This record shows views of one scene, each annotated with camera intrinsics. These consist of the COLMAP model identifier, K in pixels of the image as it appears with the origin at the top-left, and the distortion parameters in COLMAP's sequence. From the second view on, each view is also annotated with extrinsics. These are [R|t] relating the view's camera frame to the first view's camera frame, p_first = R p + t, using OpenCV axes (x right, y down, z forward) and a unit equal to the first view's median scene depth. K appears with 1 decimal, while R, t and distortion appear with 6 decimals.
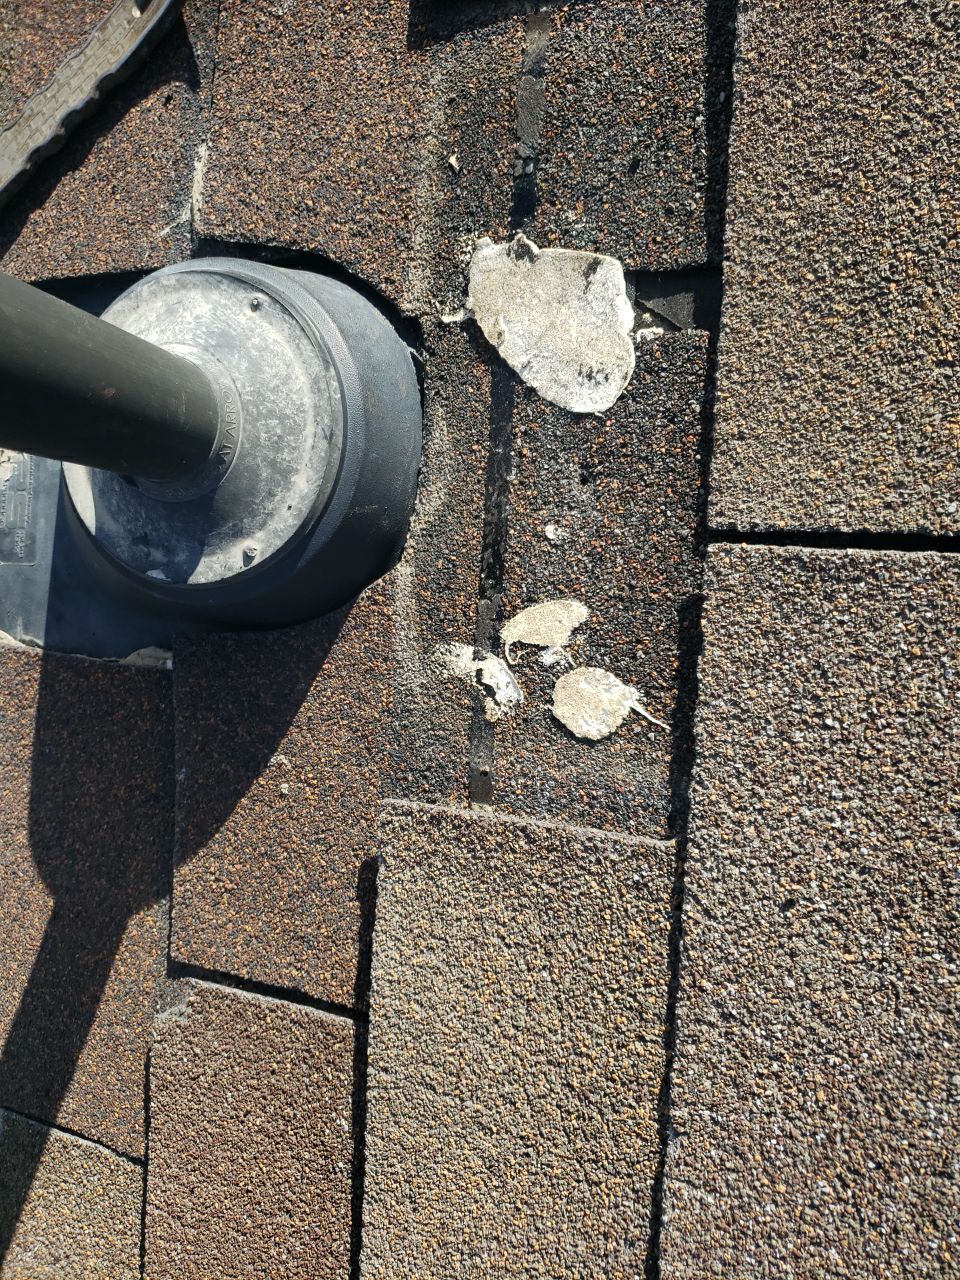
lens RADIAL K [[965.0, 0, 502.7], [0, 965.0, 639.5], [0, 0, 1]] dist [-0.025881, 0.025700]
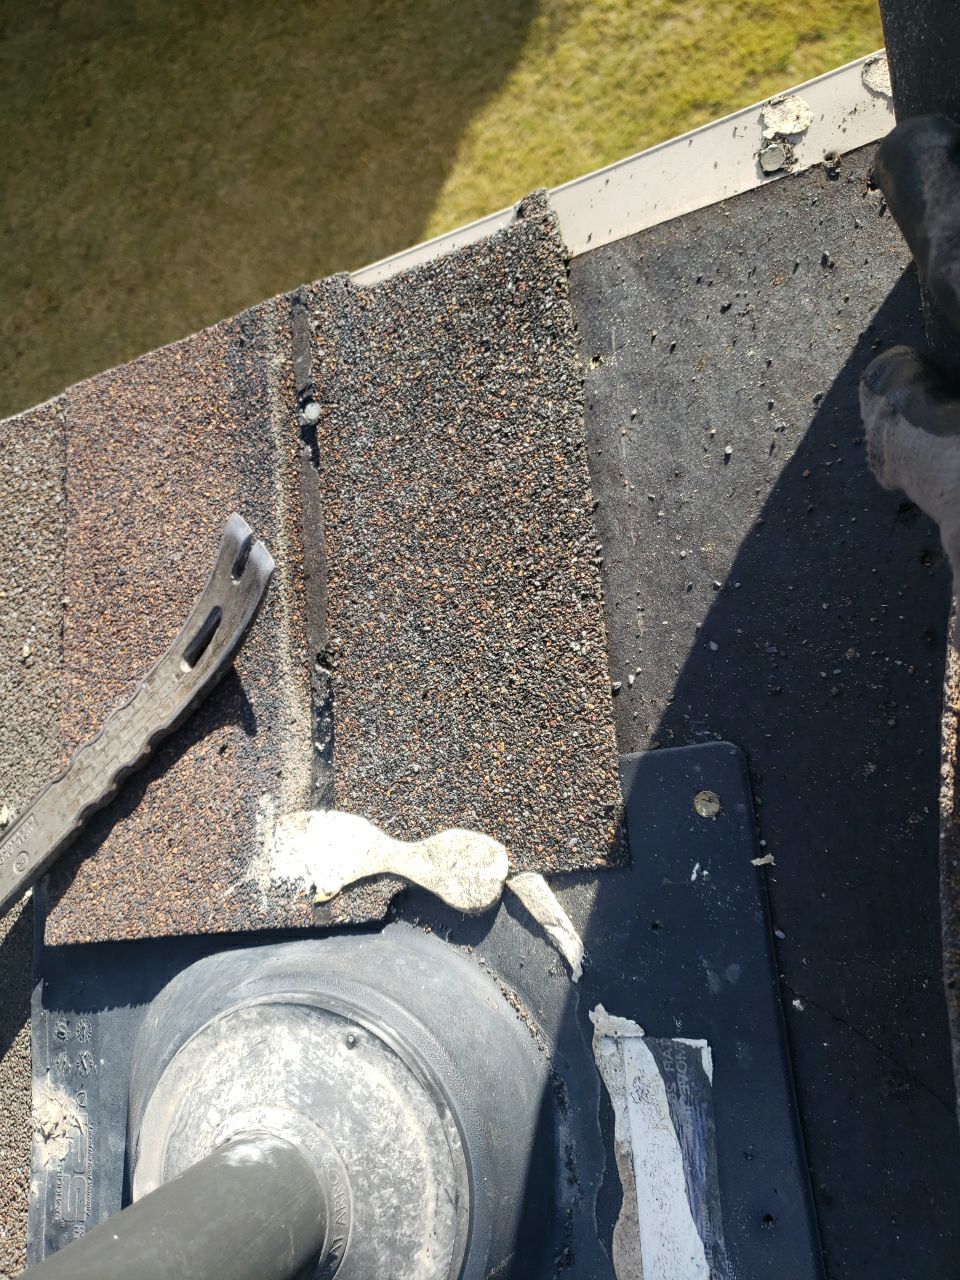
lens RADIAL K [[965.0, 0, 502.9], [0, 965.0, 640.2], [0, 0, 1]] dist [-0.025881, 0.025700]
pose [[0.989270, -0.146083, 0.002232, -0.068084], [0.141387, 0.953395, -0.266547, -0.447351], [0.036810, 0.264003, 0.963819, 0.058346]]
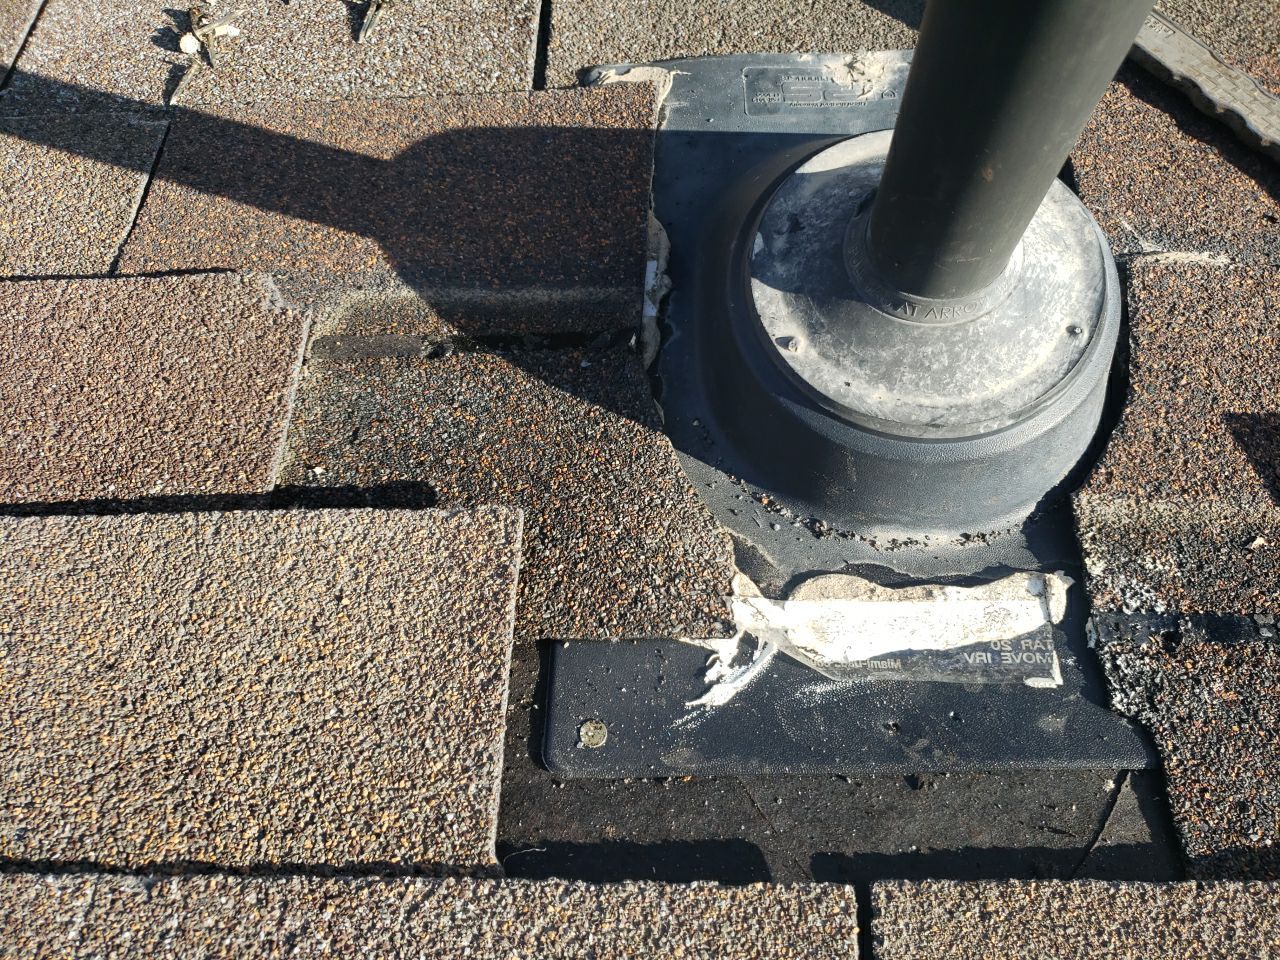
lens RADIAL K [[965.0, 0, 651.1], [0, 965.0, 503.1], [0, 0, 1]] dist [-0.025881, 0.025700]
pose [[0.066566, 0.994230, -0.084118, -0.052161], [-0.997697, 0.067424, 0.007401, 0.043968], [0.013030, 0.083432, 0.996428, 0.130356]]
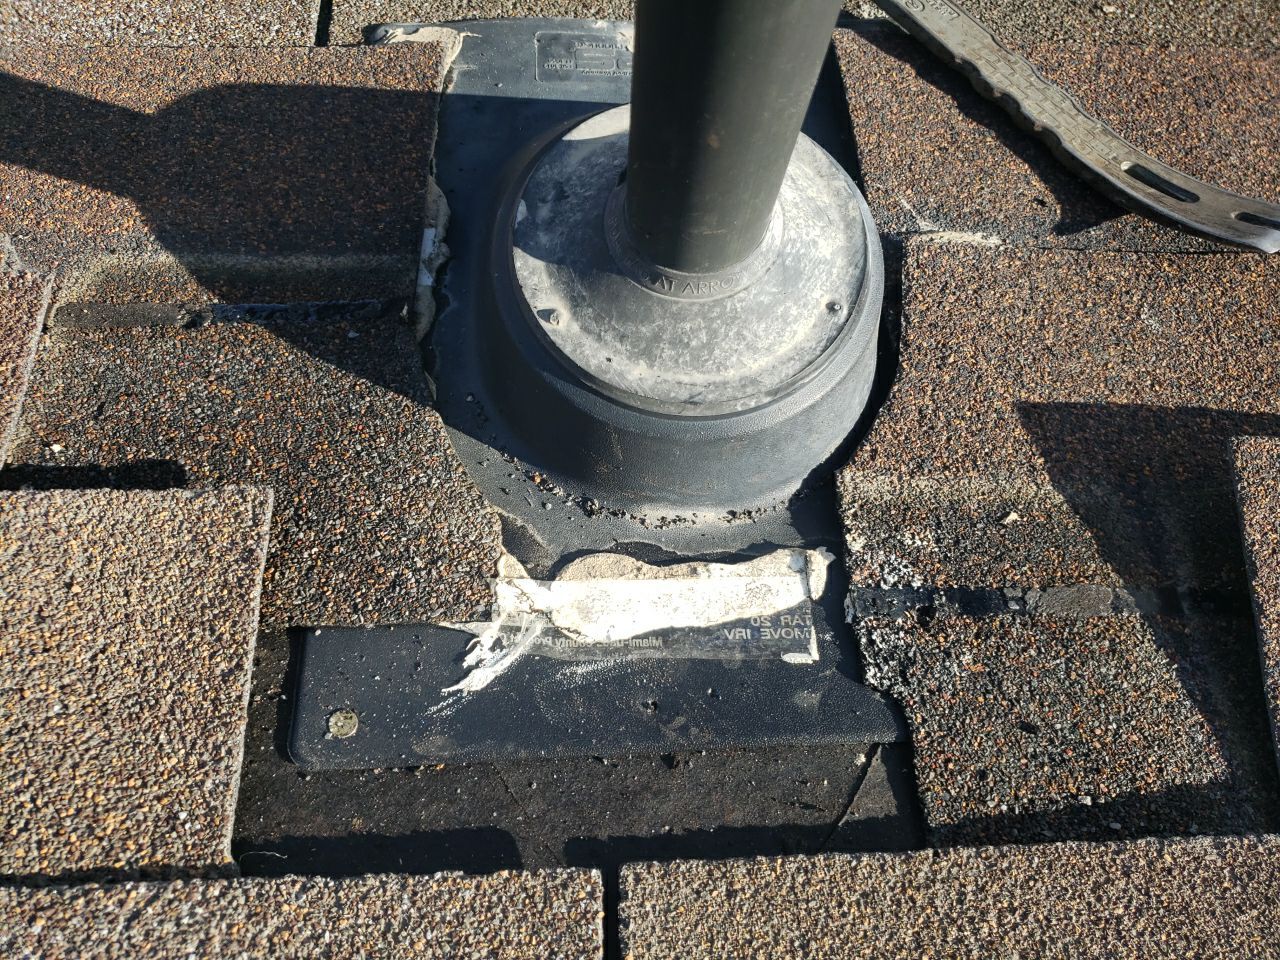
lens RADIAL K [[965.0, 0, 631.8], [0, 965.0, 509.9], [0, 0, 1]] dist [-0.025881, 0.025700]
pose [[0.079815, 0.995631, -0.048457, -0.044939], [-0.992130, 0.074642, -0.100528, -0.061351], [-0.096472, 0.056099, 0.993753, 0.152991]]
